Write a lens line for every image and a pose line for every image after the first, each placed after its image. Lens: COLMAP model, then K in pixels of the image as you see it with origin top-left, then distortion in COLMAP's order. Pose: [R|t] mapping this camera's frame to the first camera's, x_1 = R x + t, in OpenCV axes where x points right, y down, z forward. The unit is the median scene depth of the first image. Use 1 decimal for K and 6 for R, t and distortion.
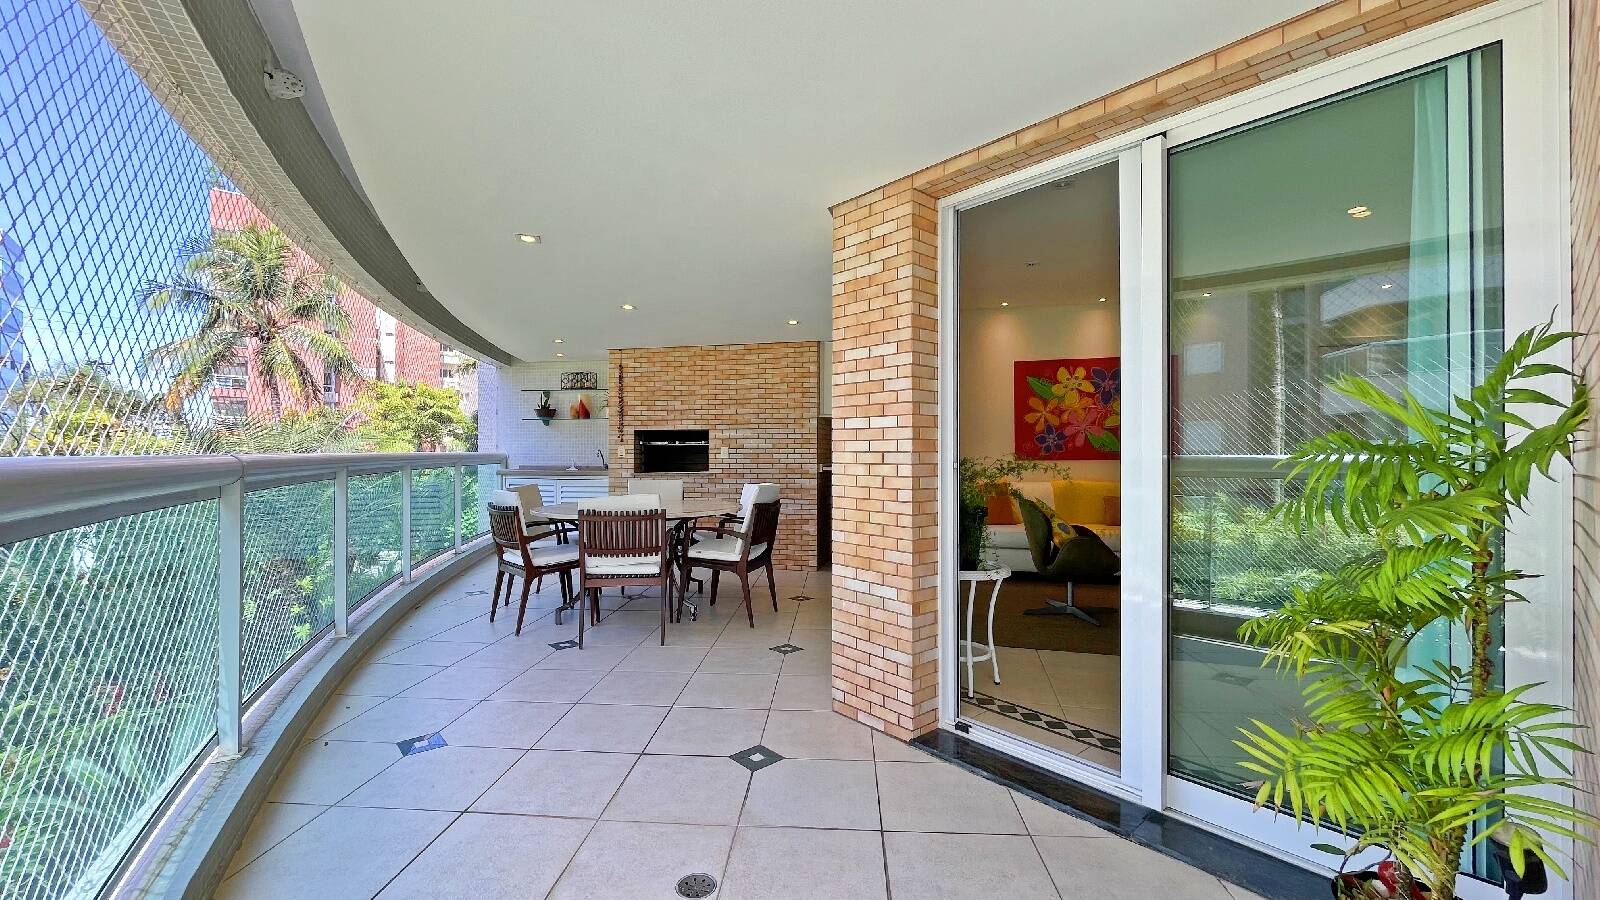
lens RADIAL K [[642.8, 0, 786.7], [0, 642.8, 446.9], [0, 0, 1]] dist [0.000005, -0.000281]
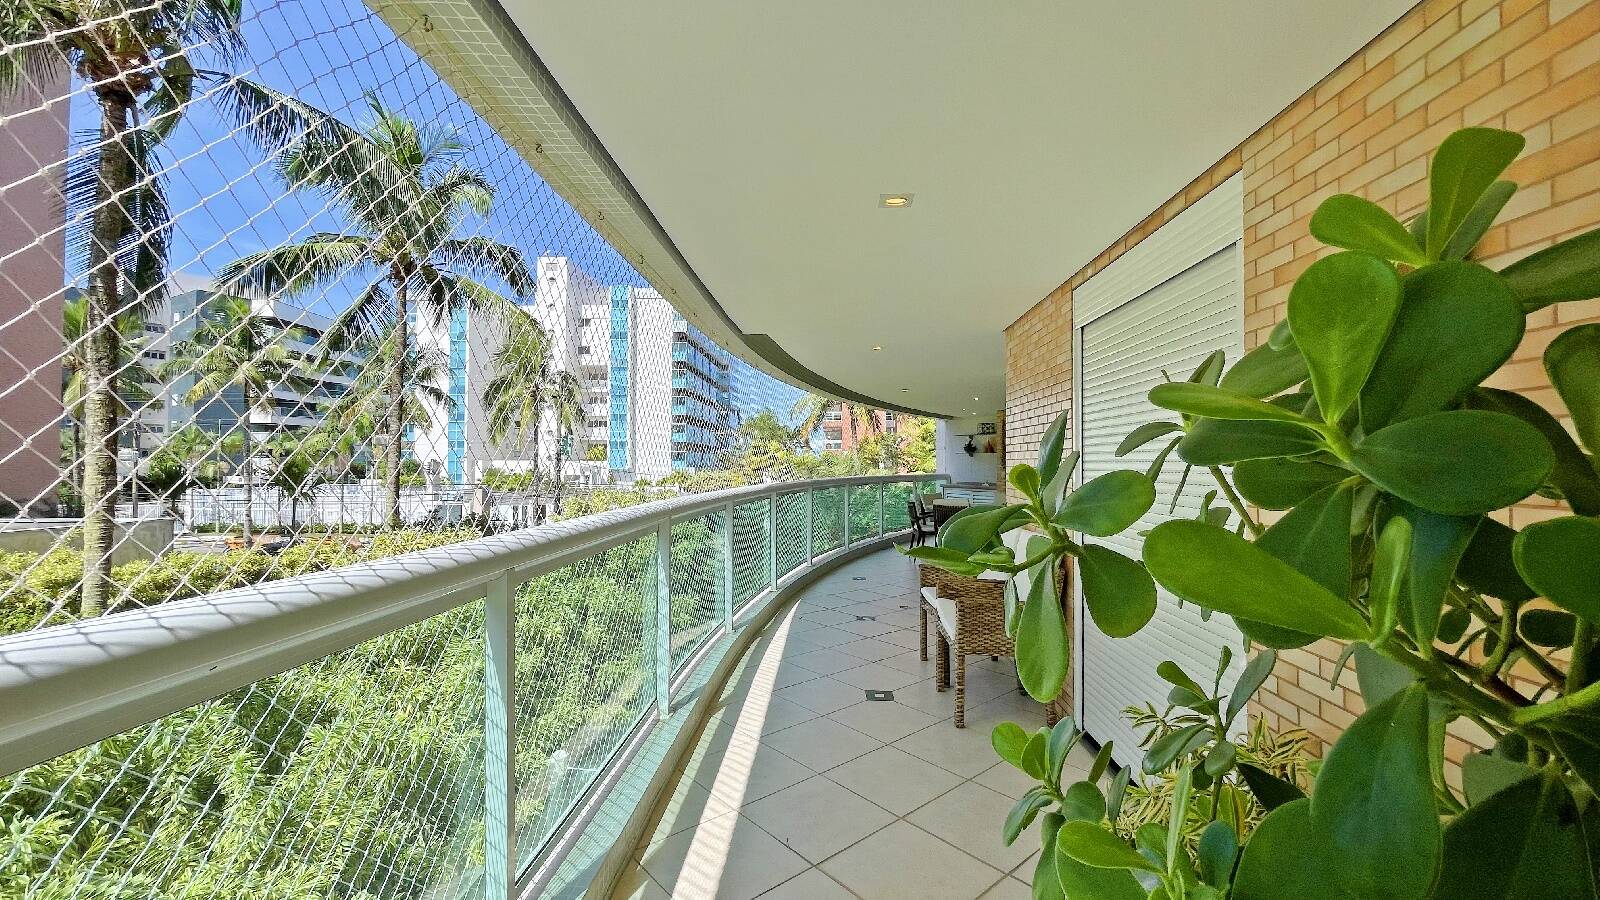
lens RADIAL K [[660.8, 0, 804.6], [0, 660.8, 449.5], [0, 0, 1]] dist [0.000358, 0.000317]
pose [[0.720552, -0.012222, -0.693293, 1.180411], [0.002431, 0.999883, -0.015100, -0.072080], [0.693397, 0.009195, 0.720497, -1.170232]]
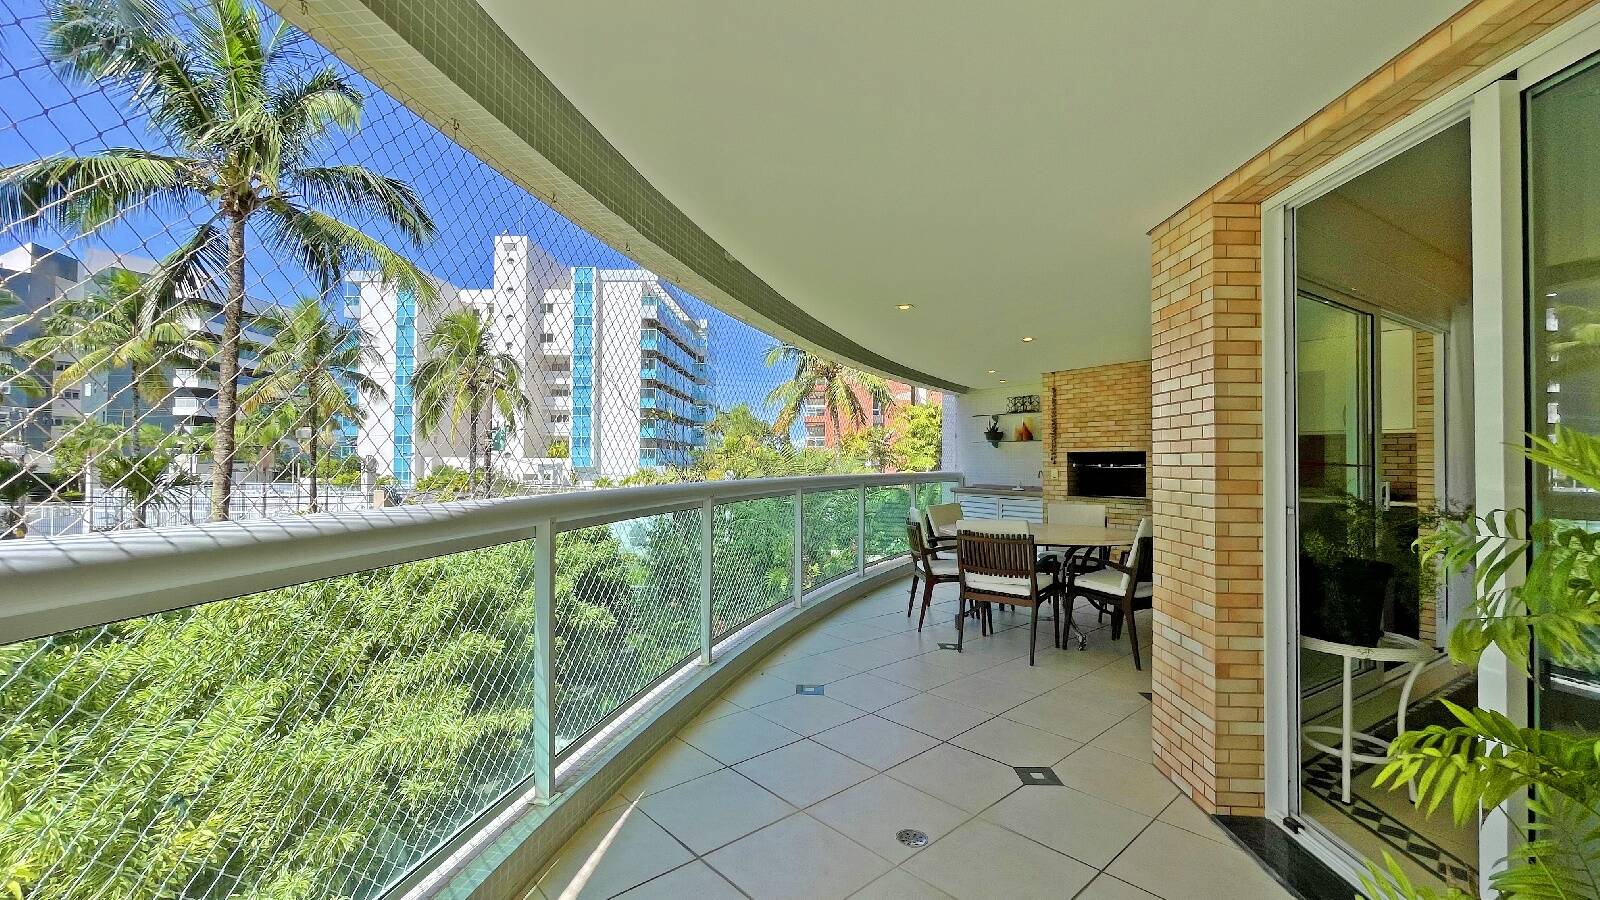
lens RADIAL K [[660.8, 0, 804.6], [0, 660.8, 449.5], [0, 0, 1]] dist [0.000358, 0.000317]
pose [[0.733824, -0.009242, -0.679276, 0.363715], [-0.000112, 0.999906, -0.013726, -0.037906], [0.679339, 0.010148, 0.733754, -0.063804]]
